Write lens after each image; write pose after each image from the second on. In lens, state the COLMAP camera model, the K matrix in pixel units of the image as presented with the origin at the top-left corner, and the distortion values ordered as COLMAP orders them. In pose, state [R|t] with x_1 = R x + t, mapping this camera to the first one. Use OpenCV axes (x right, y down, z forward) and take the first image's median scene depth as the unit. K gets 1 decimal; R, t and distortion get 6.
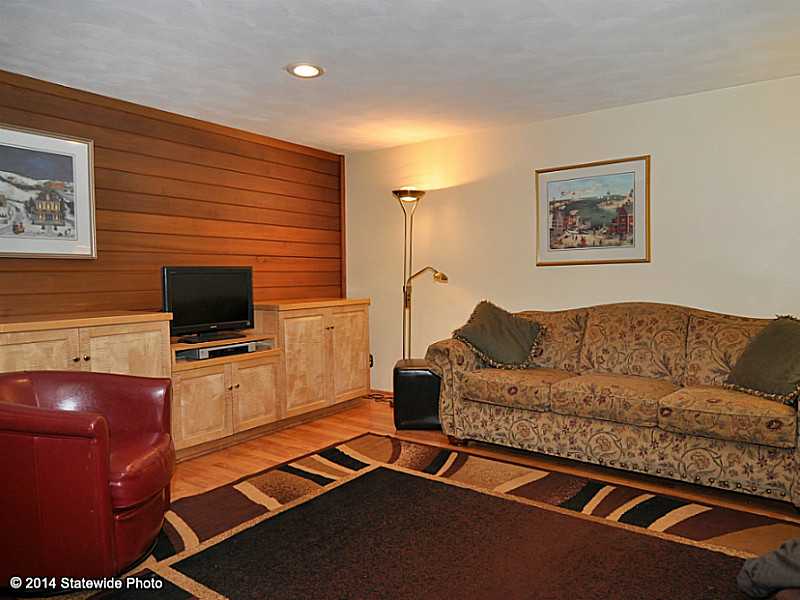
lens RADIAL K [[492.5, 0, 398.8], [0, 492.5, 303.4], [0, 0, 1]] dist [-0.002120, -0.003703]
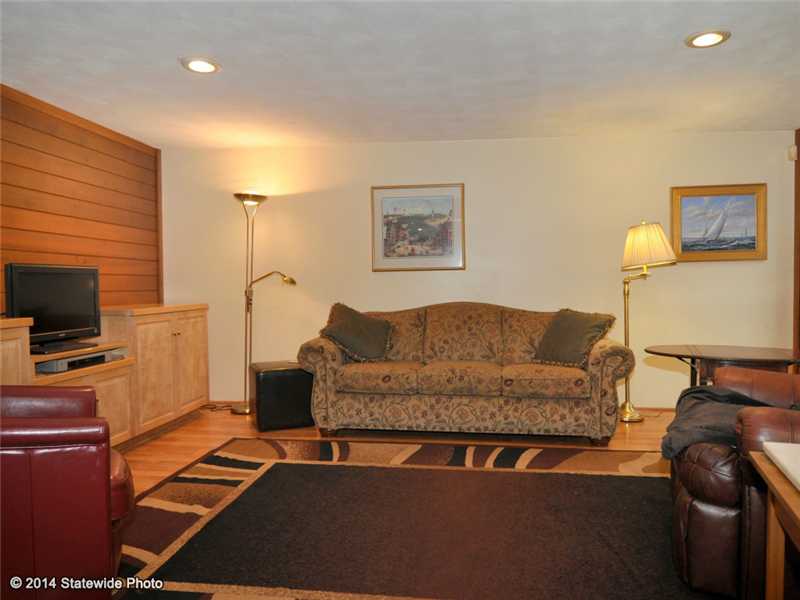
lens RADIAL K [[492.5, 0, 398.8], [0, 492.5, 303.4], [0, 0, 1]] dist [-0.002120, -0.003703]
pose [[0.893048, -0.013604, 0.449755, -0.229573], [0.021958, 0.999670, -0.013364, 0.016253], [-0.449425, 0.021810, 0.893052, -0.032289]]
